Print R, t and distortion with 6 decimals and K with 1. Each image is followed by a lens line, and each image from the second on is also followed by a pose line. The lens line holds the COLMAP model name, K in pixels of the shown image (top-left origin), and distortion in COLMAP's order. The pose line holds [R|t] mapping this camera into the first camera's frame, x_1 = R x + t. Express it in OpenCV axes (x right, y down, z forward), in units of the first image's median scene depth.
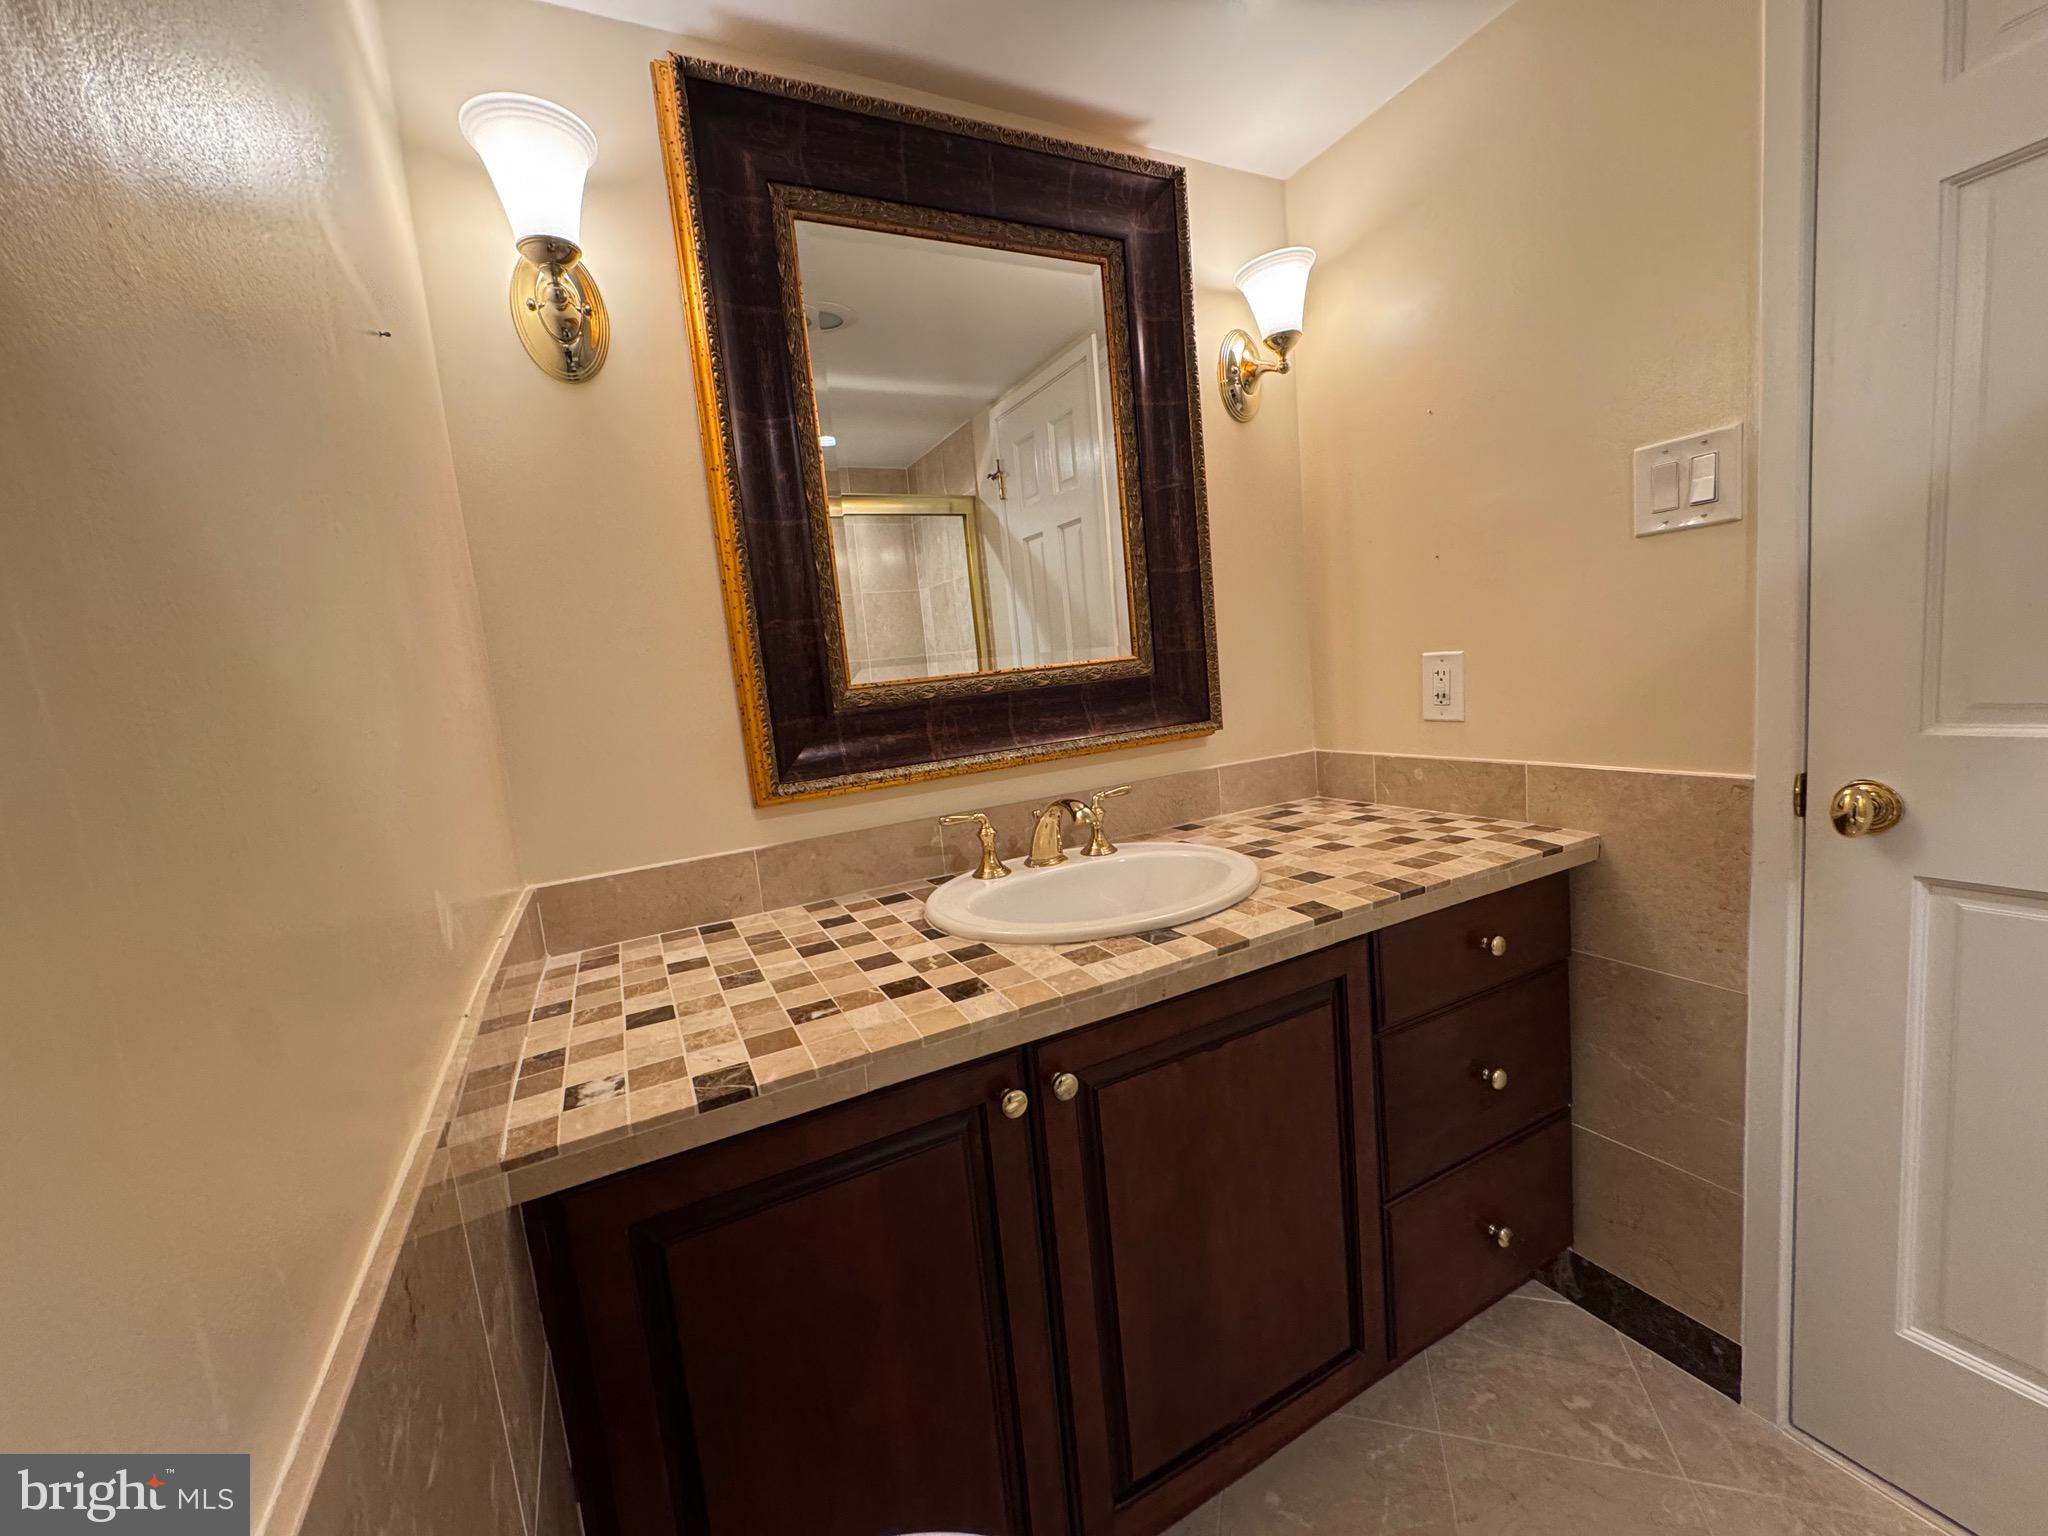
lens RADIAL K [[817.7, 0, 1023.6], [0, 817.7, 767.5], [0, 0, 1]] dist [-0.000210, 0.000327]
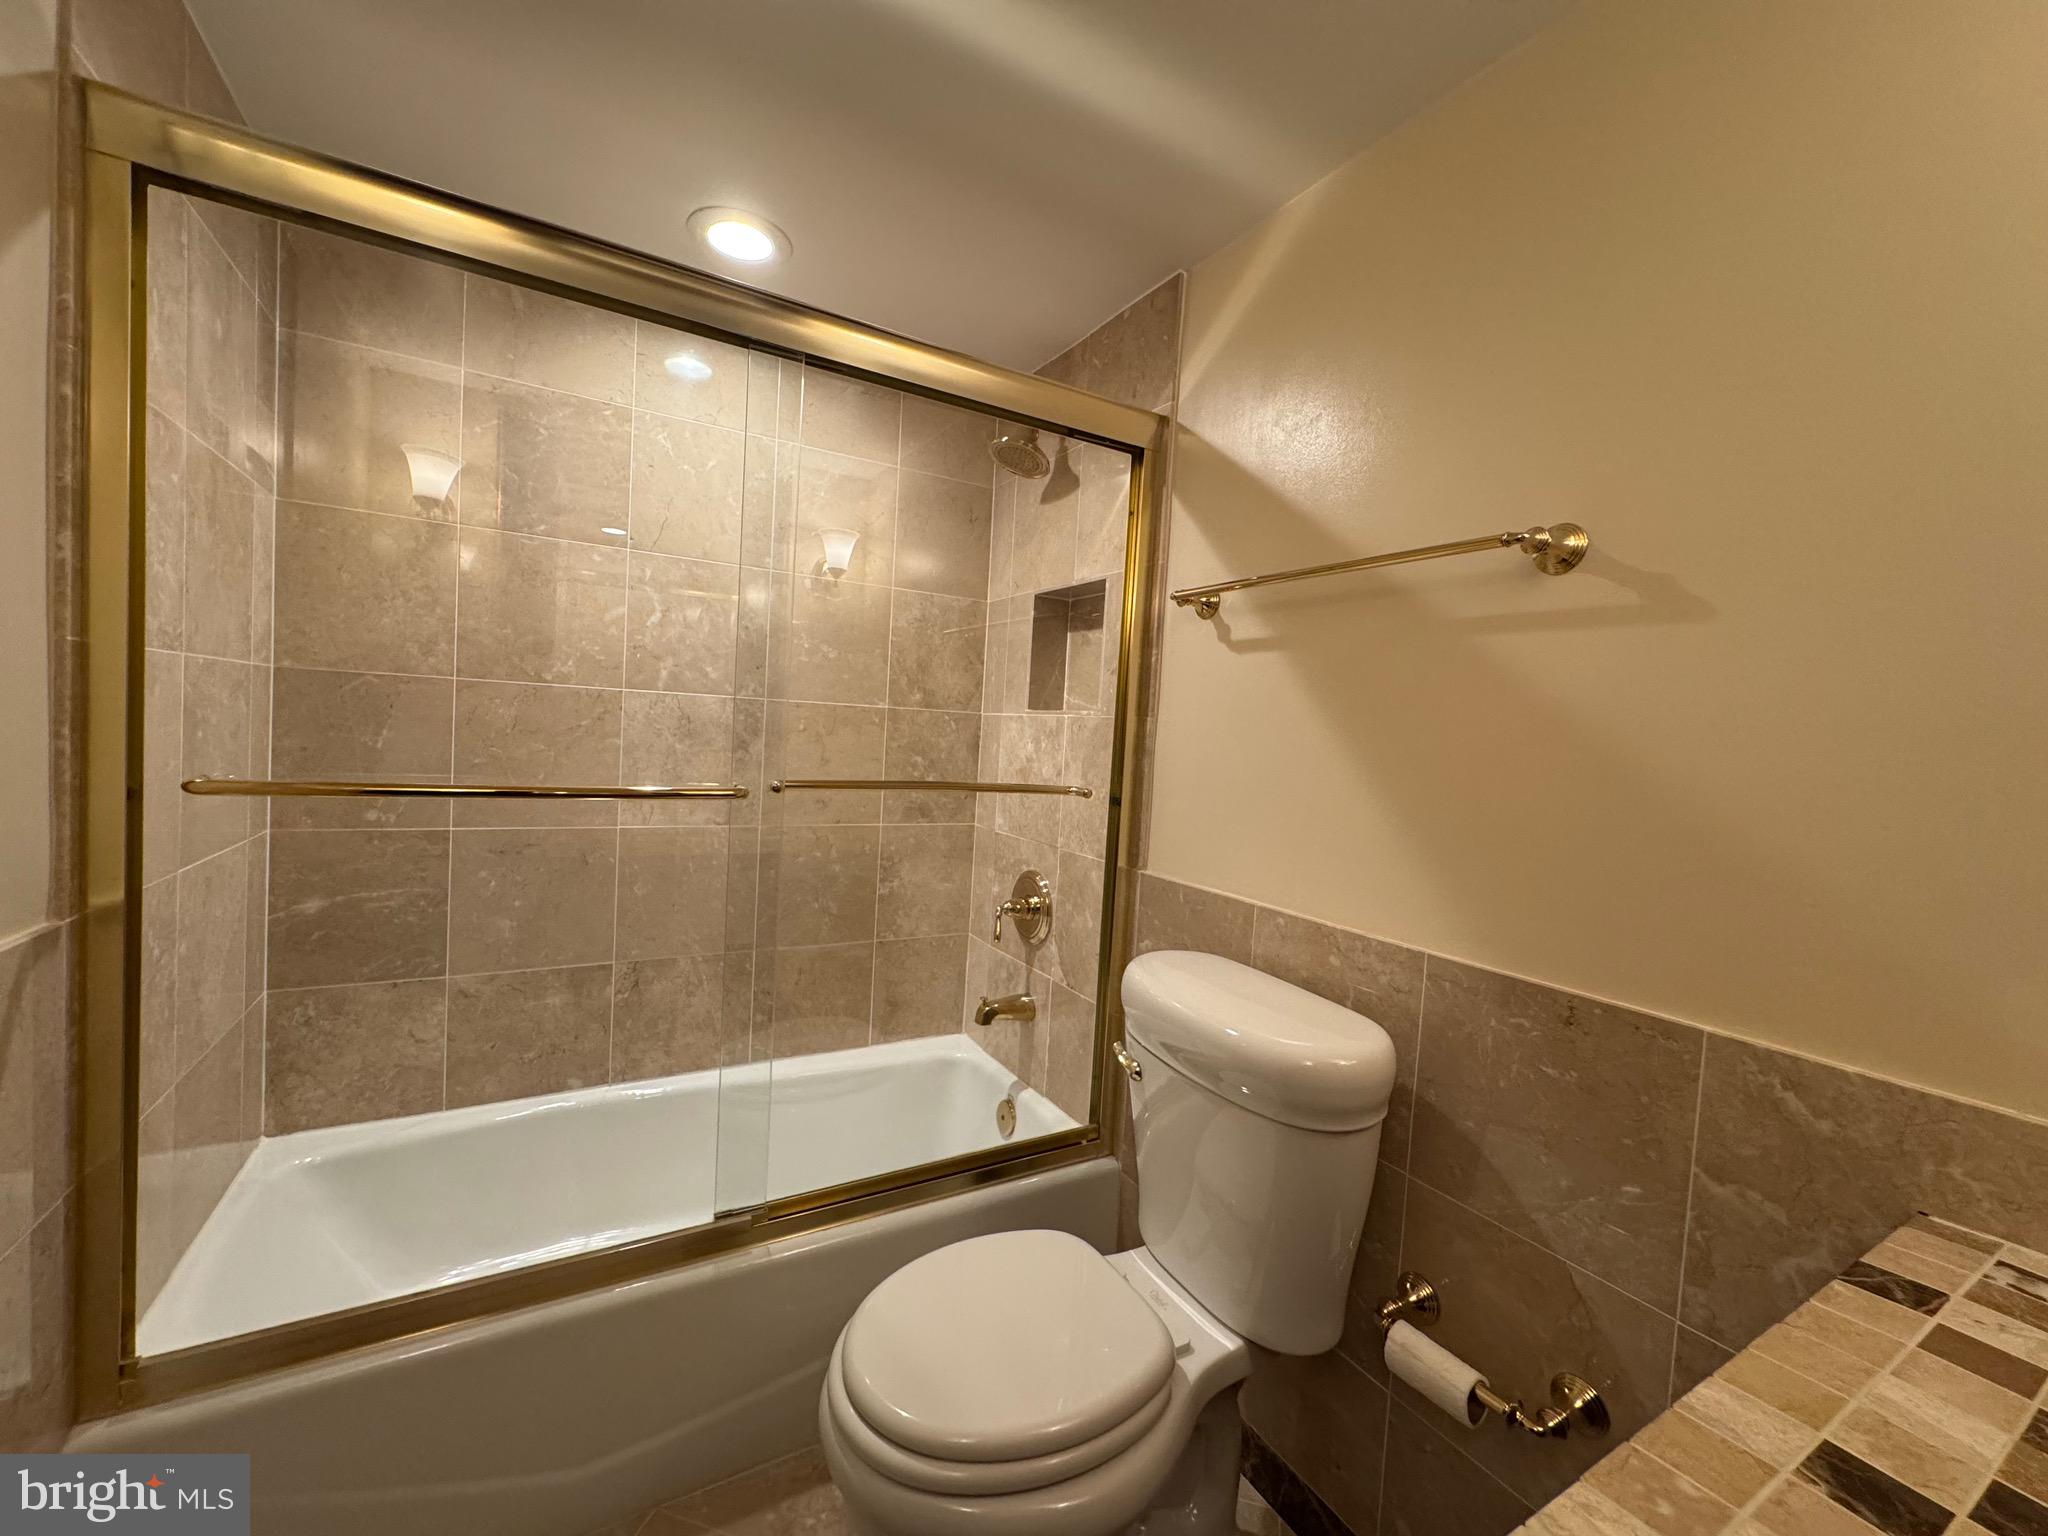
lens RADIAL K [[817.7, 0, 1023.6], [0, 817.7, 767.5], [0, 0, 1]] dist [-0.000210, 0.000327]
pose [[-0.997807, 0.041166, -0.051833, 0.317290], [0.031790, 0.984891, 0.170232, -0.179157], [0.058057, 0.168211, -0.984040, 1.013264]]
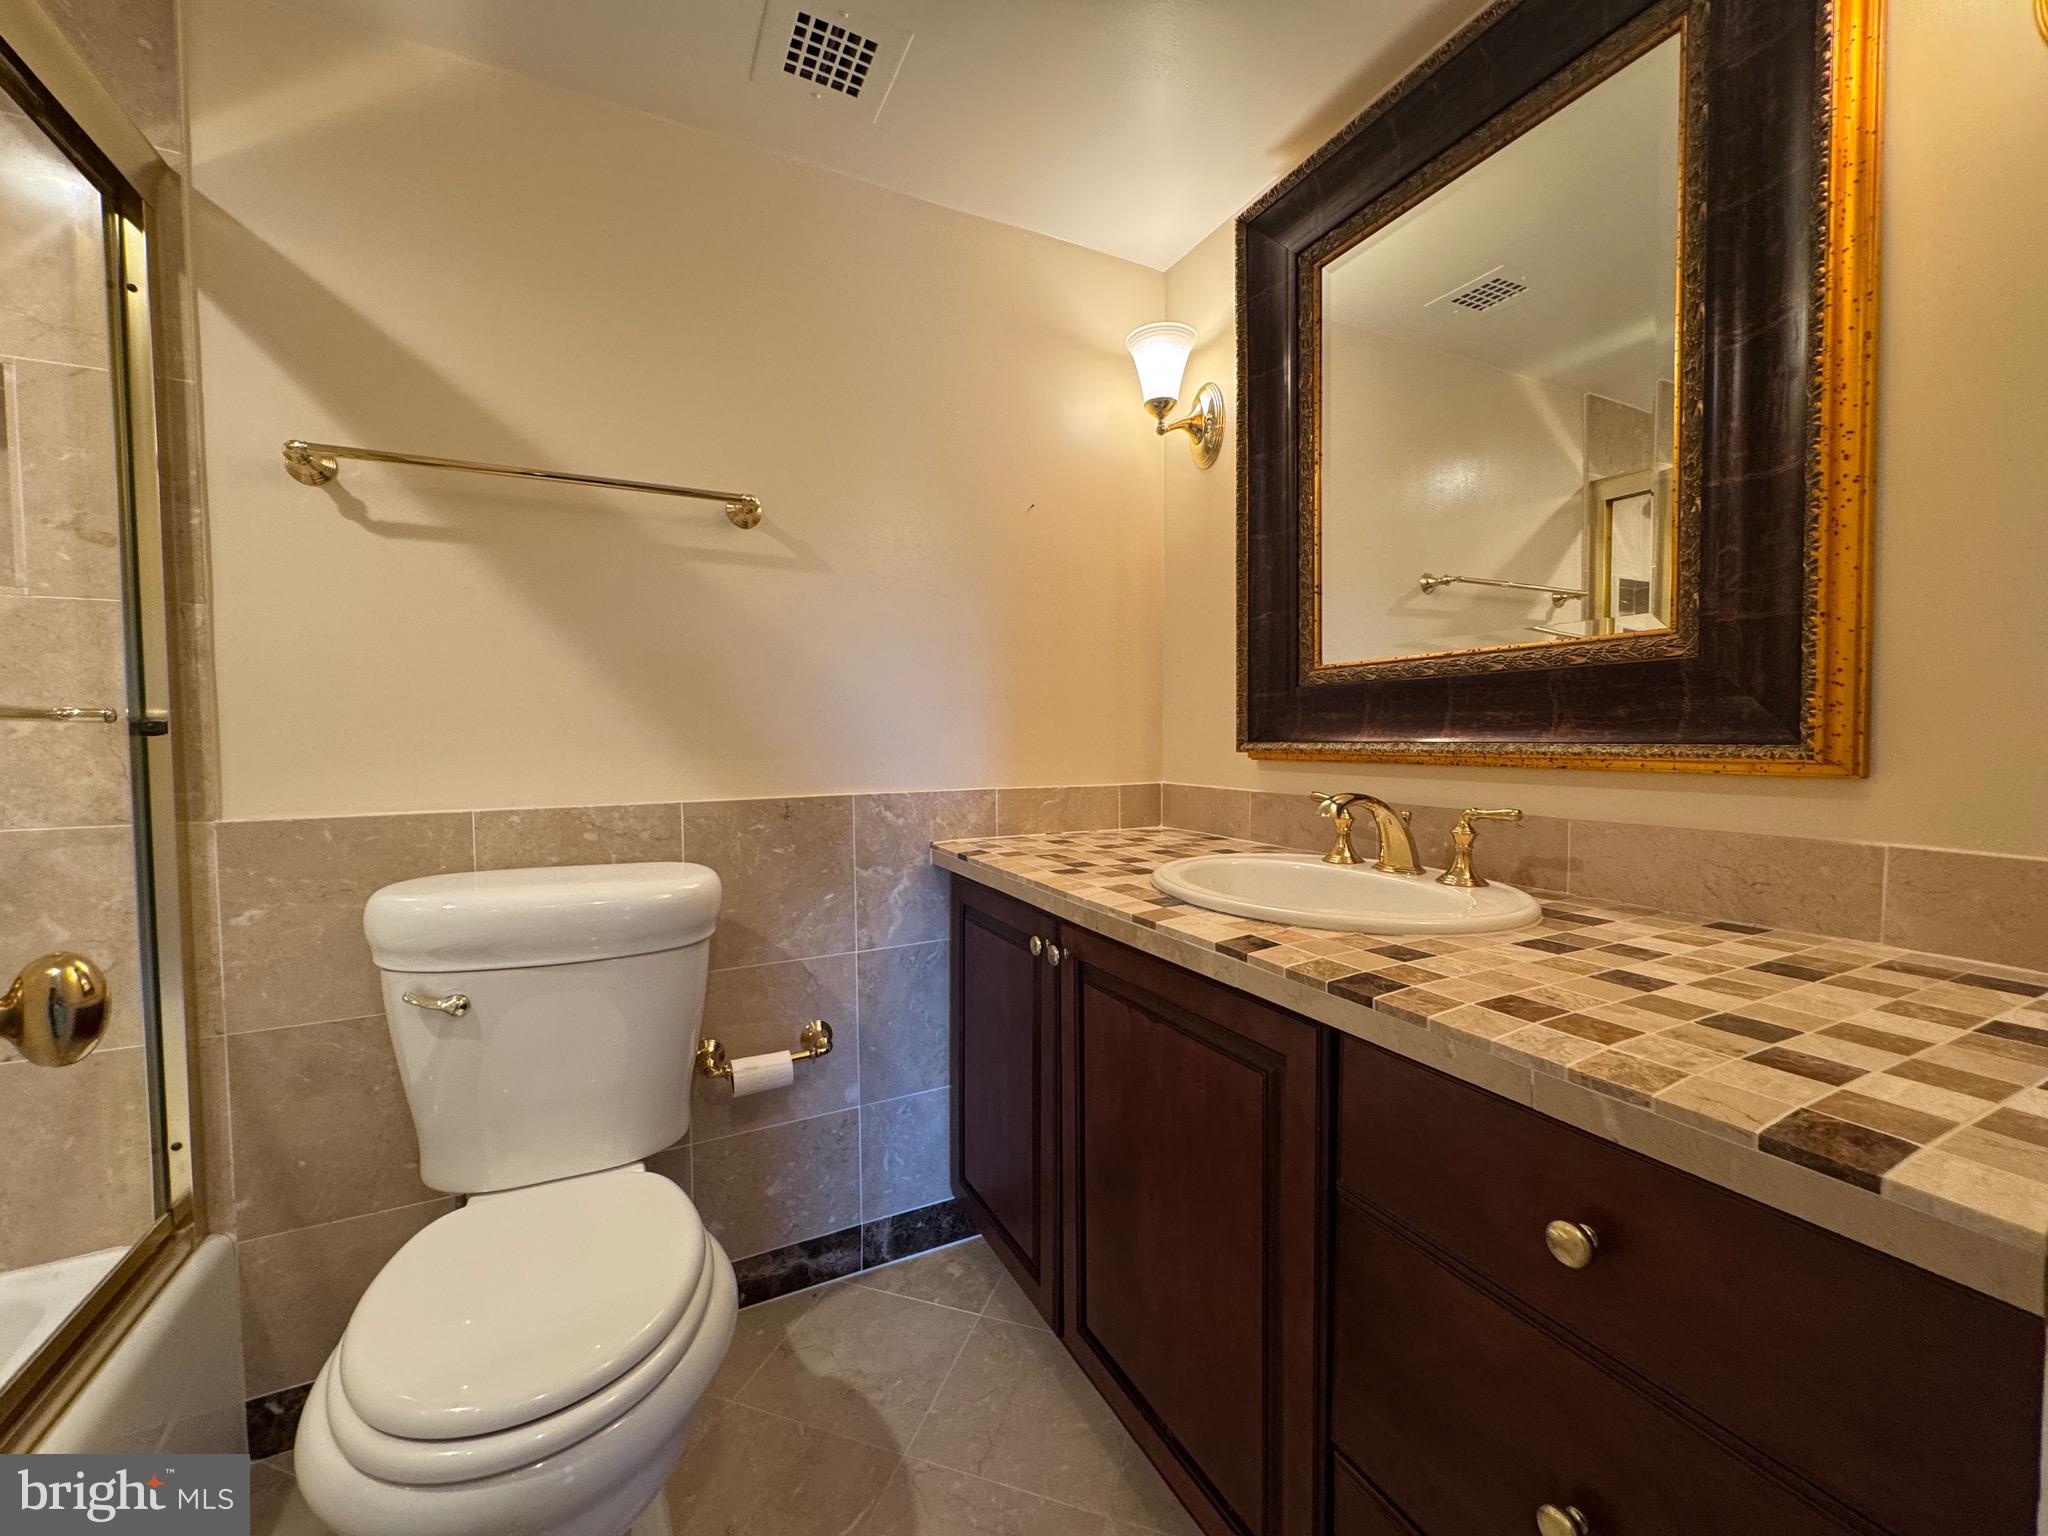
lens RADIAL K [[817.7, 0, 1023.6], [0, 817.7, 767.5], [0, 0, 1]] dist [-0.000210, 0.000327]
pose [[0.001721, 0.139522, -0.990218, 1.002406], [-0.113605, 0.983836, 0.138425, -0.078712], [0.993524, 0.112256, 0.017543, 0.647001]]
